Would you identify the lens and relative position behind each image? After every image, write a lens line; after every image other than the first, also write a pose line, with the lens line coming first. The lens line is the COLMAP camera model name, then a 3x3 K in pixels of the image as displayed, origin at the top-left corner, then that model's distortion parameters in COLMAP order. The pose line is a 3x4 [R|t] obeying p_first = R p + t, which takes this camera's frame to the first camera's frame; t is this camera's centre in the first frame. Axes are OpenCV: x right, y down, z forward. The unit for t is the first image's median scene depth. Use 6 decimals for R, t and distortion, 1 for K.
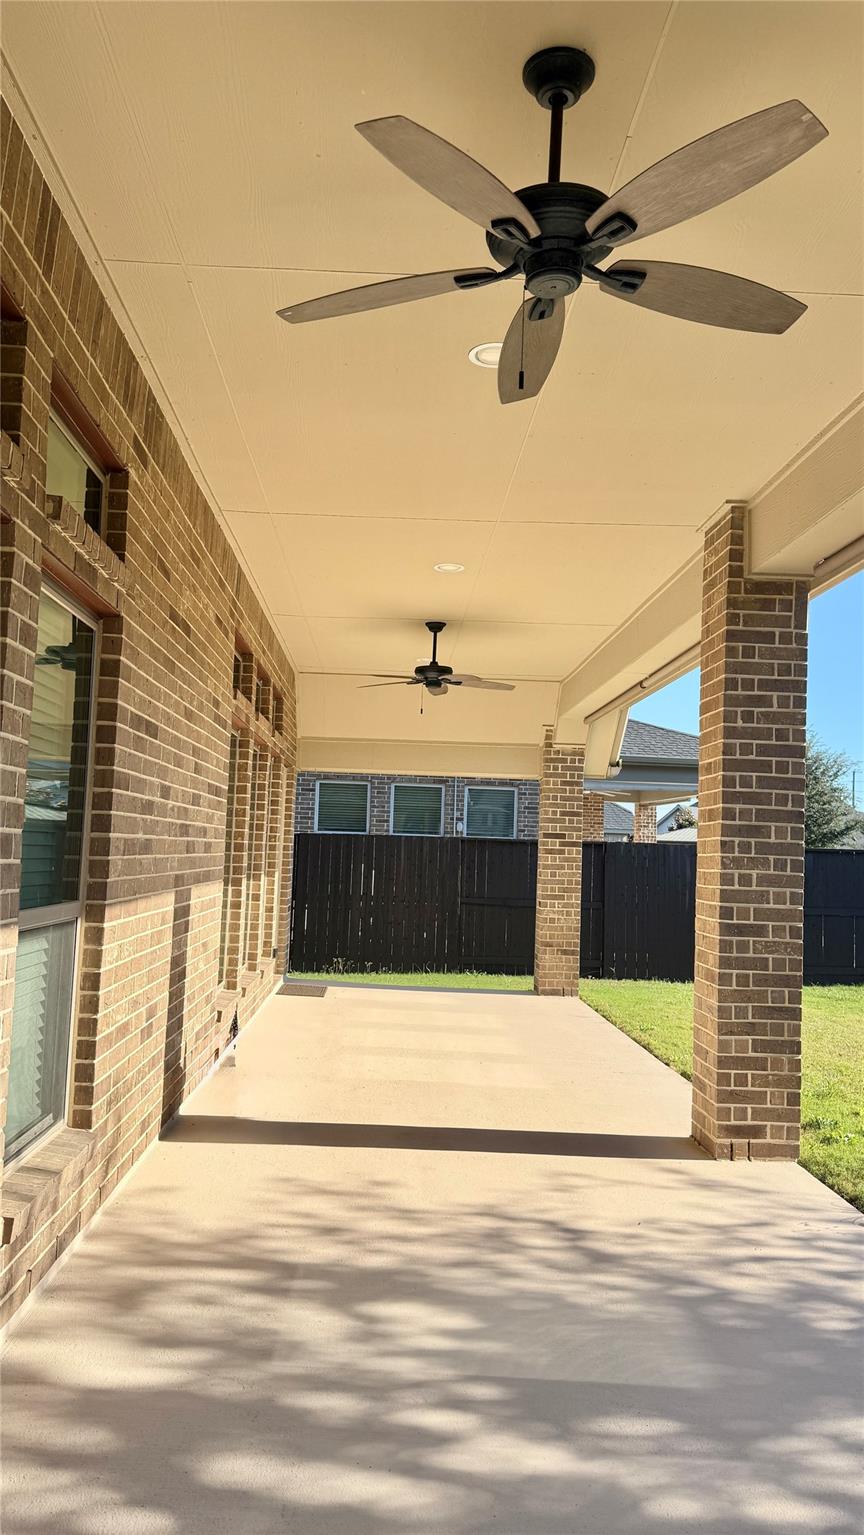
lens RADIAL K [[1092.1, 0, 396.1], [0, 1092.1, 766.3], [0, 0, 1]] dist [0.099214, -0.131592]
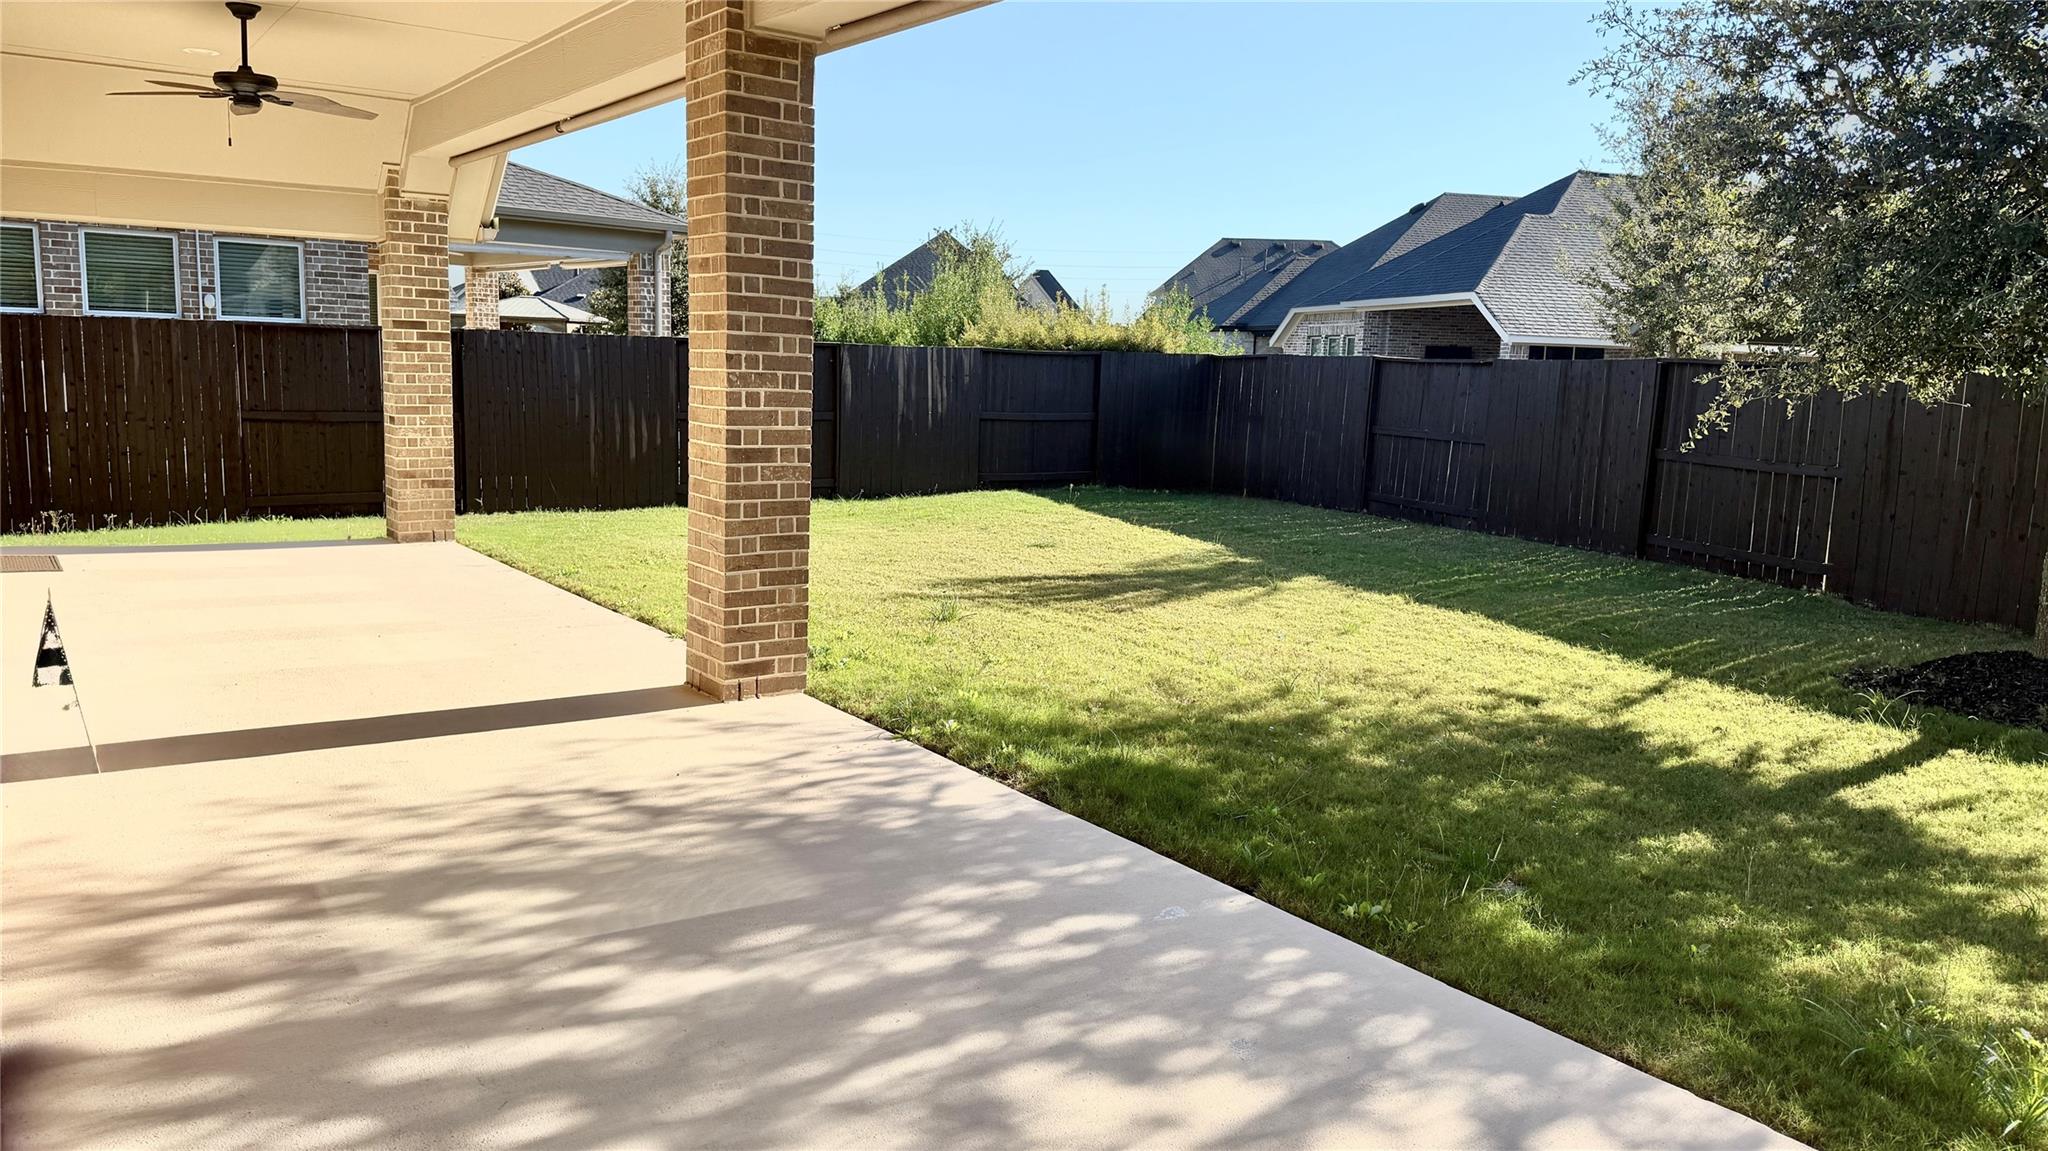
lens RADIAL K [[1457.1, 0, 1024.0], [0, 1457.1, 575.5], [0, 0, 1]] dist [0.099214, -0.131592]
pose [[0.825458, -0.087013, 0.557716, -0.174377], [-0.049791, 0.972972, 0.225493, -0.035296], [-0.562263, -0.213904, 0.798815, -0.092049]]
